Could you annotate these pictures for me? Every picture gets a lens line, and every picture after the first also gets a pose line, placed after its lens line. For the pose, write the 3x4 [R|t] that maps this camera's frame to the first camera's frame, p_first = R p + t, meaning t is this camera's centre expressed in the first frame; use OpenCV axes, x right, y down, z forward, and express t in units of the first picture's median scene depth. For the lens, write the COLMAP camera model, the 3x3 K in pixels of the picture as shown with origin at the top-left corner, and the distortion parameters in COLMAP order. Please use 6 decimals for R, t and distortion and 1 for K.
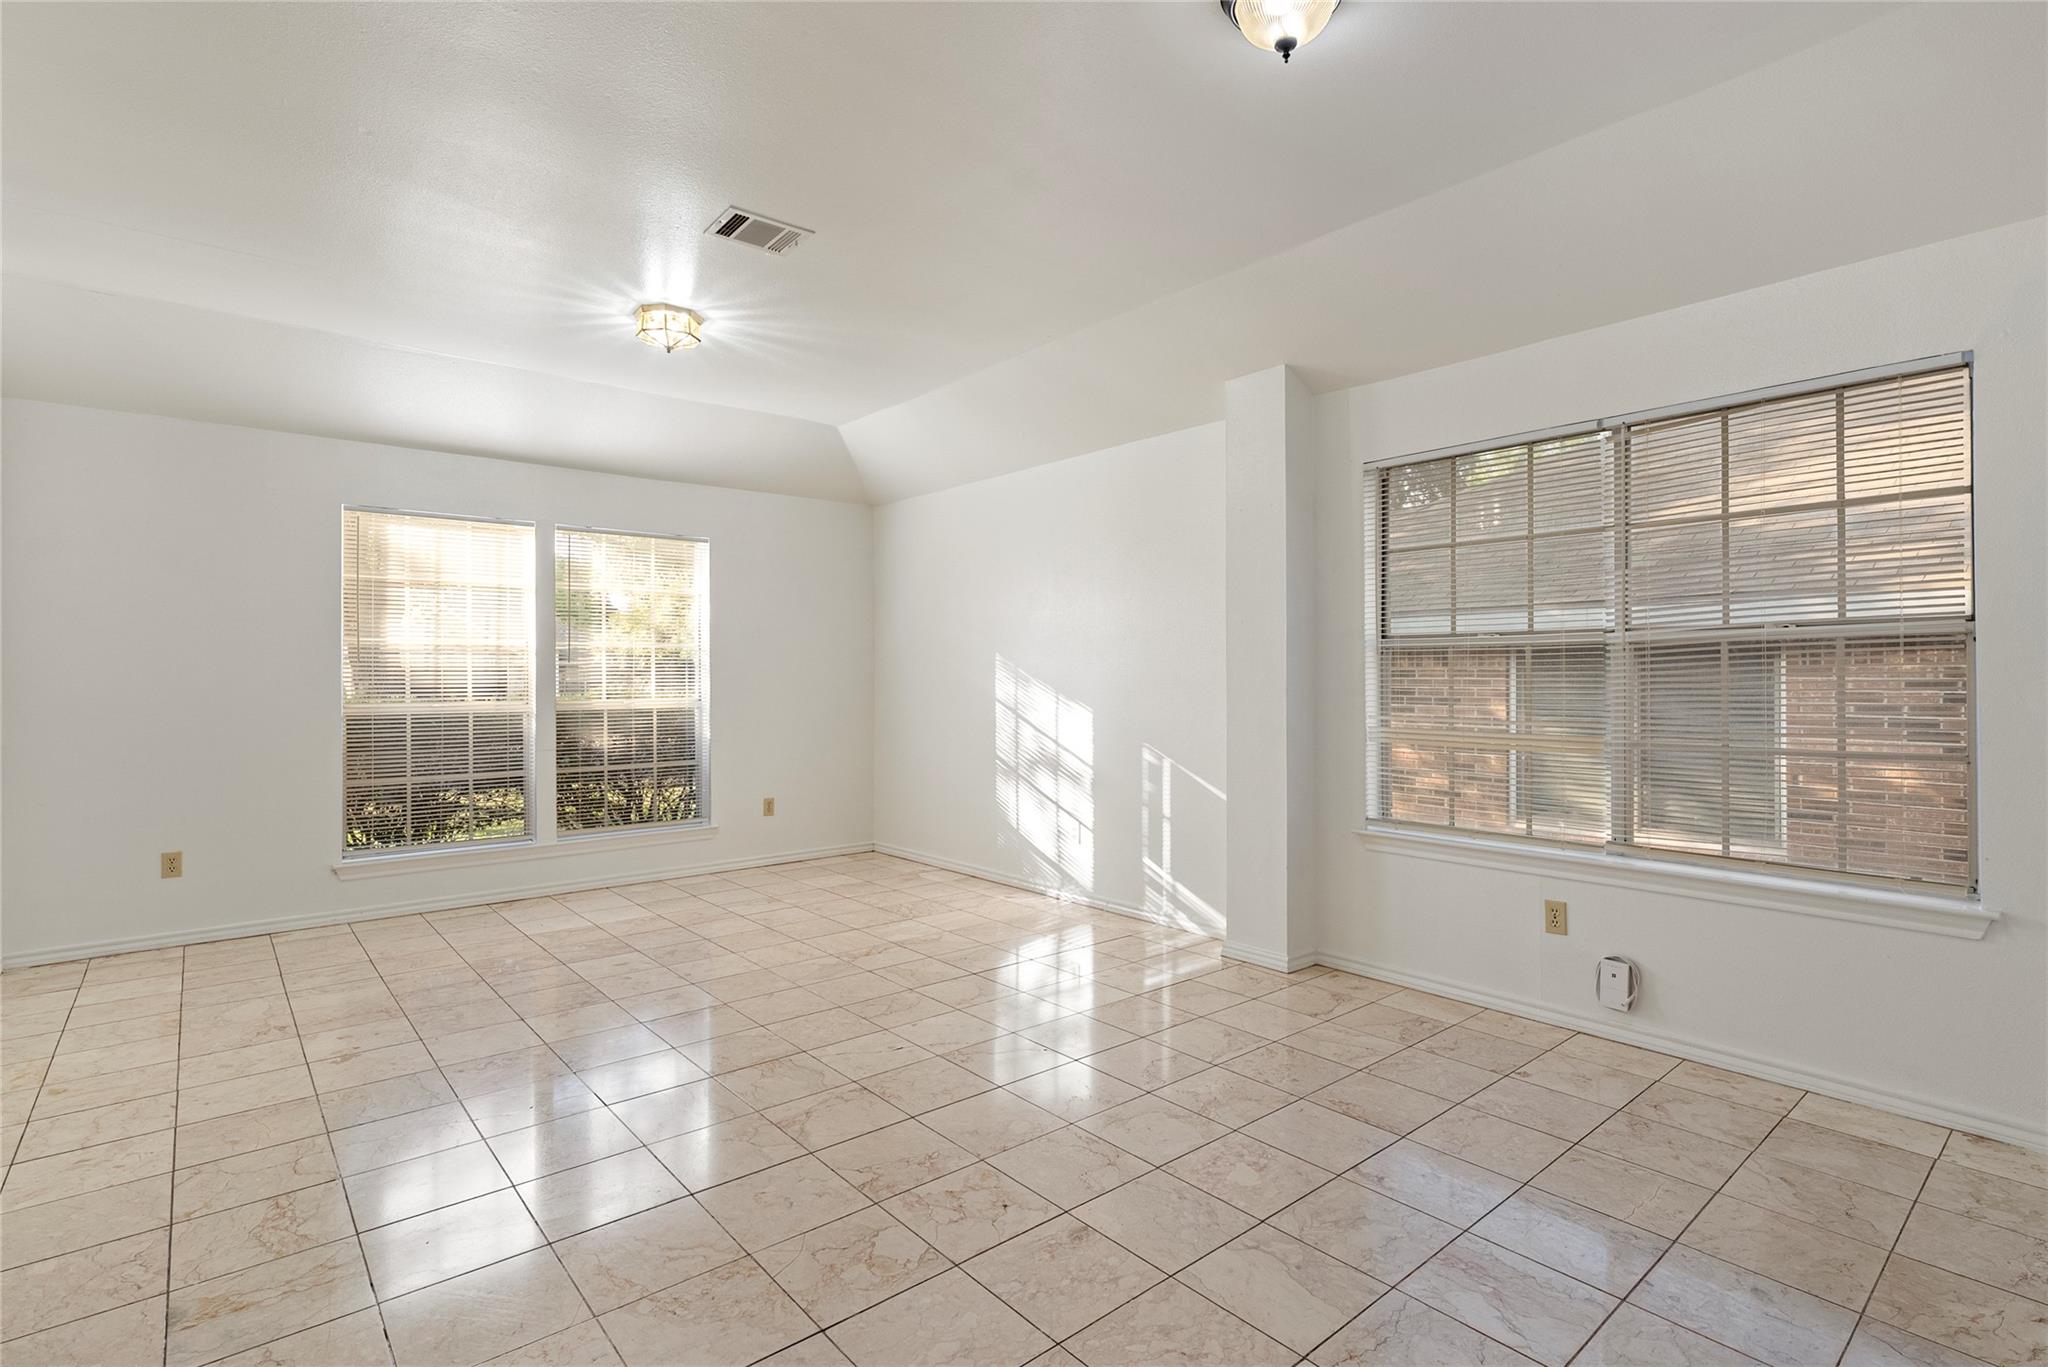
lens RADIAL K [[971.7, 0, 1023.1], [0, 971.7, 679.6], [0, 0, 1]] dist [-0.002688, -0.000216]
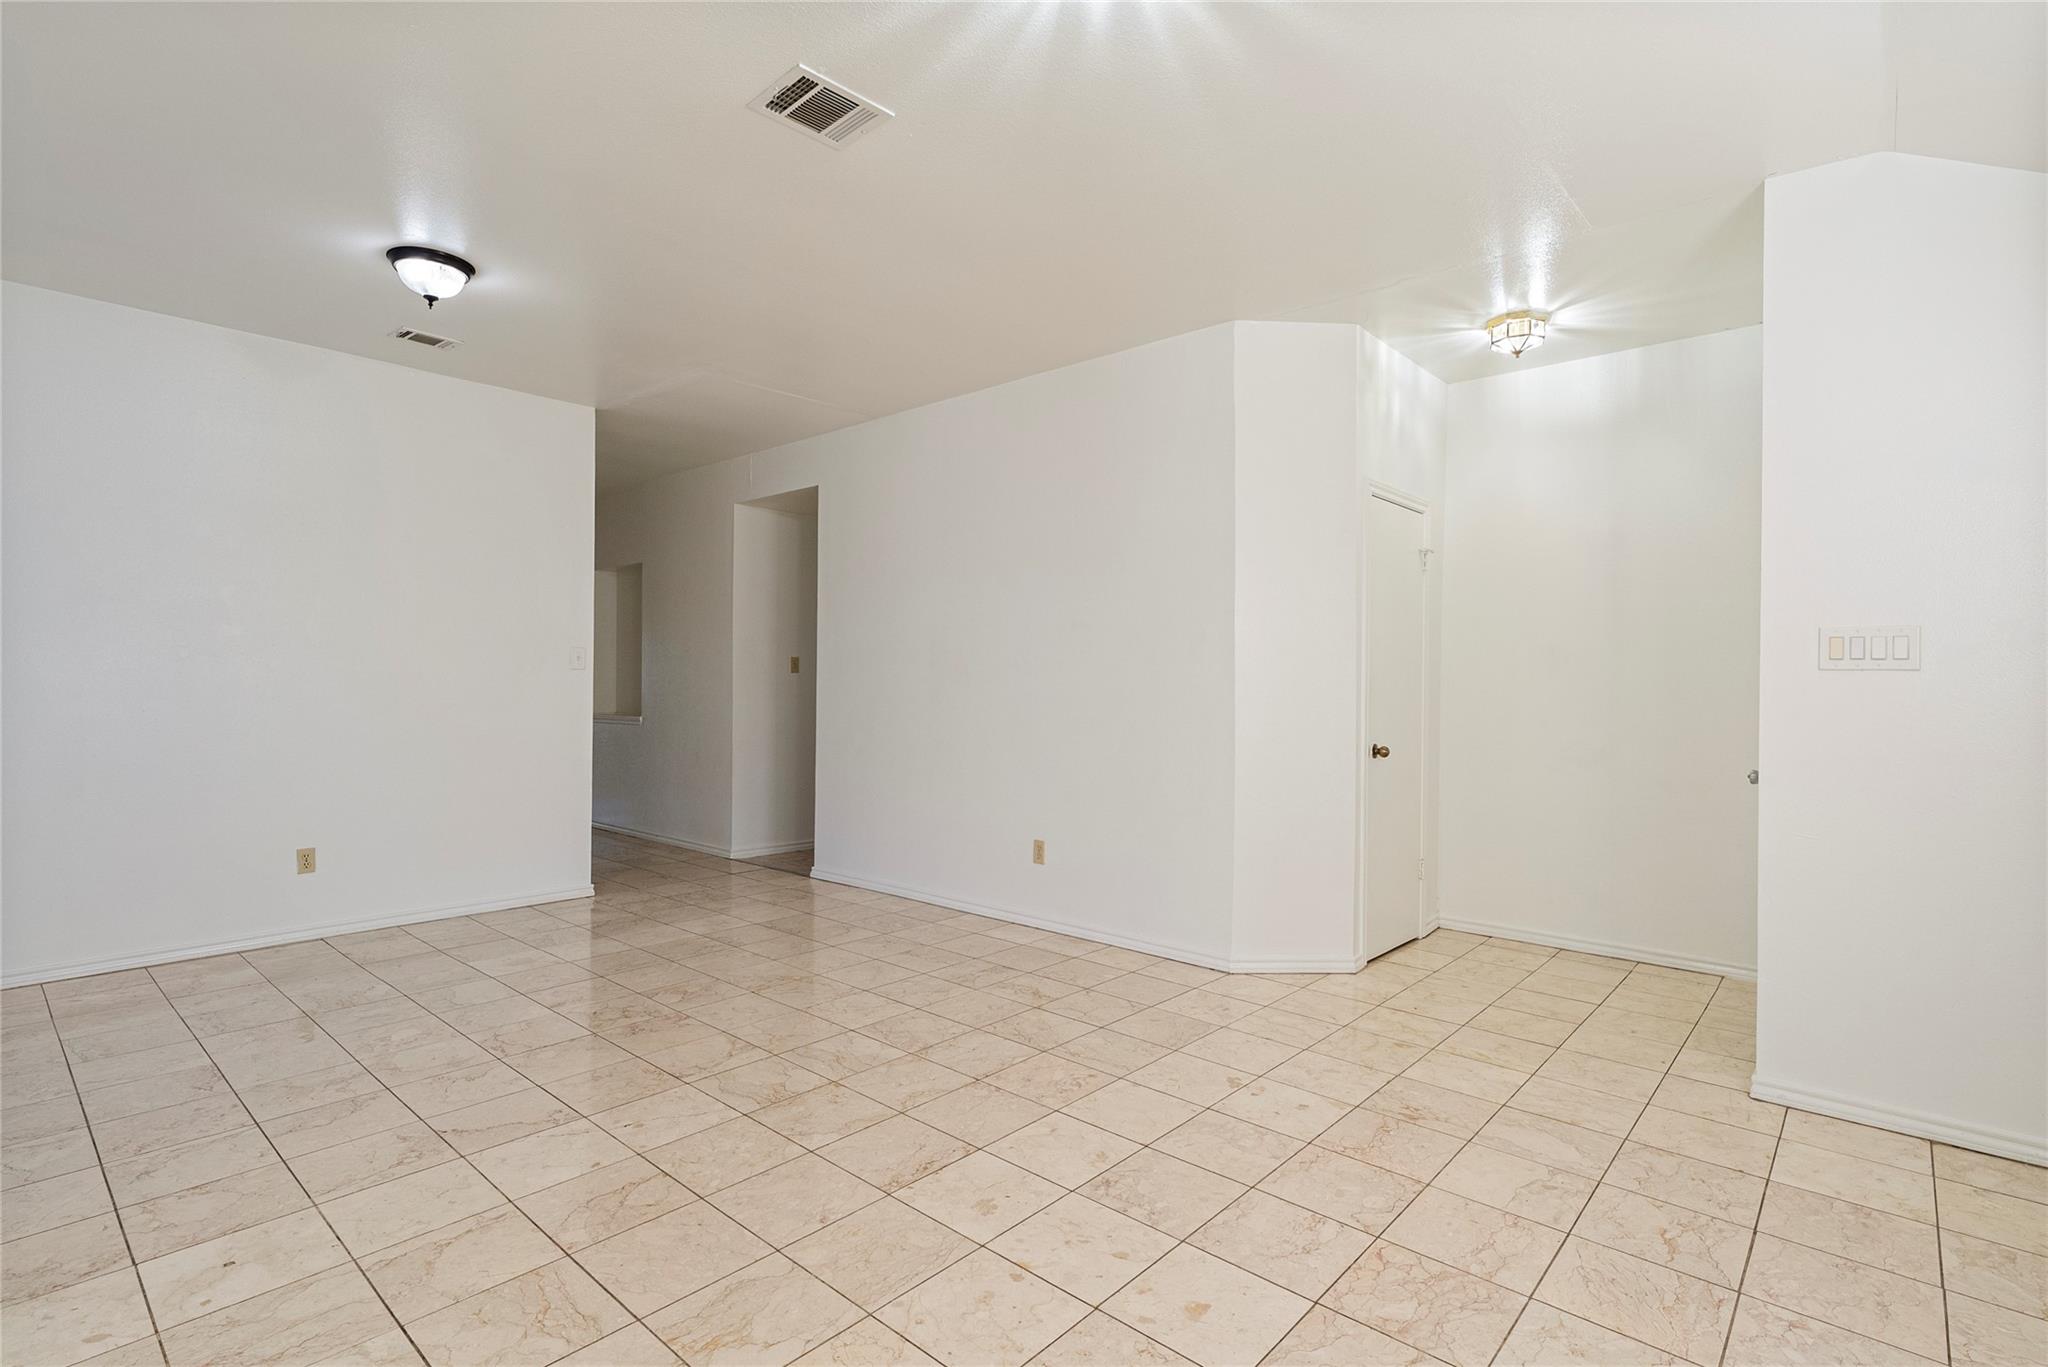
lens RADIAL K [[971.7, 0, 1025.4], [0, 971.7, 680.1], [0, 0, 1]] dist [-0.002688, -0.000216]
pose [[-0.990704, -0.008244, -0.135787, -0.363381], [-0.007764, 0.999962, -0.004064, -0.003152], [0.135815, -0.002972, -0.990730, 1.952769]]
